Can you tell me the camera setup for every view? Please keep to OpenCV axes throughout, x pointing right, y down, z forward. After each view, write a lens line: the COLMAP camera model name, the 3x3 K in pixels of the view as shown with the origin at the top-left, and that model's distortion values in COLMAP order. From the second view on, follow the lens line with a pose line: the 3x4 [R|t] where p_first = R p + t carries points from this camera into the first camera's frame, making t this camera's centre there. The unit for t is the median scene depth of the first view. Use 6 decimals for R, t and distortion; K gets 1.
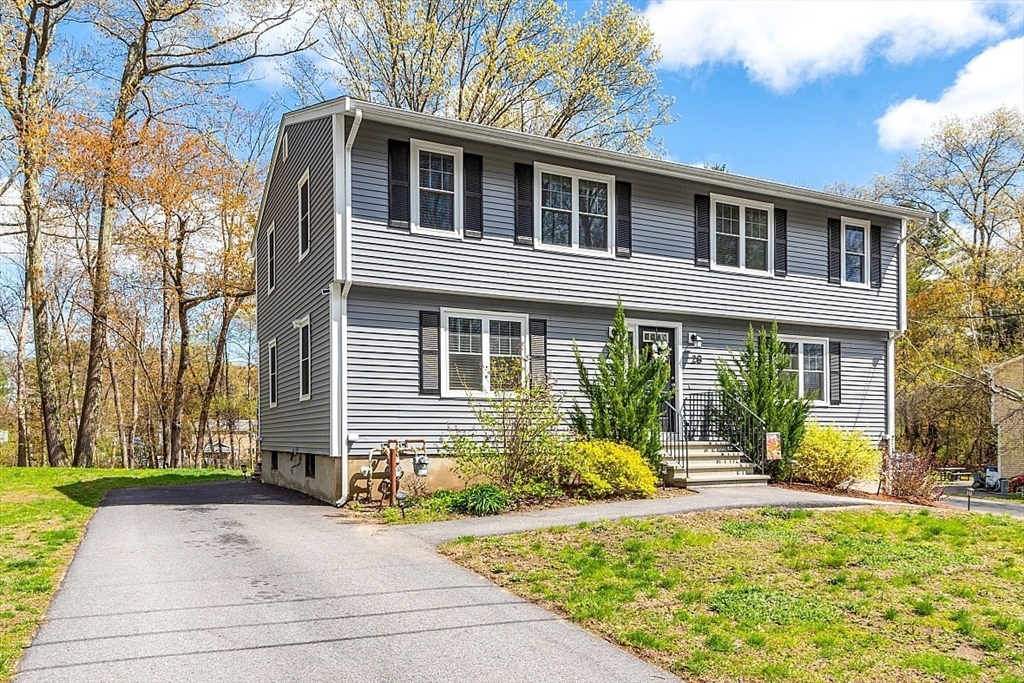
lens RADIAL K [[875.0, 0, 512.4], [0, 875.0, 369.3], [0, 0, 1]] dist [0.010031, 0.003608]
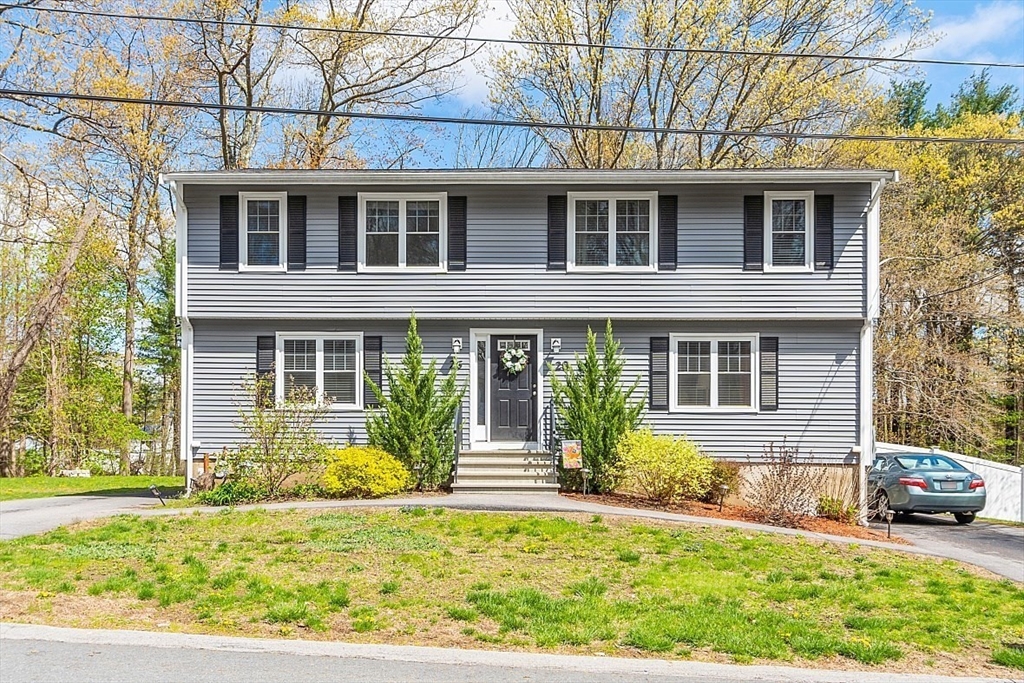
lens RADIAL K [[696.5, 0, 510.1], [0, 696.5, 375.6], [0, 0, 1]] dist [0.007478, 0.000997]
pose [[0.857112, -0.044711, -0.513186, 0.559812], [0.031760, 0.998918, -0.033986, 0.023875], [0.514150, 0.012831, 0.857604, 0.315892]]
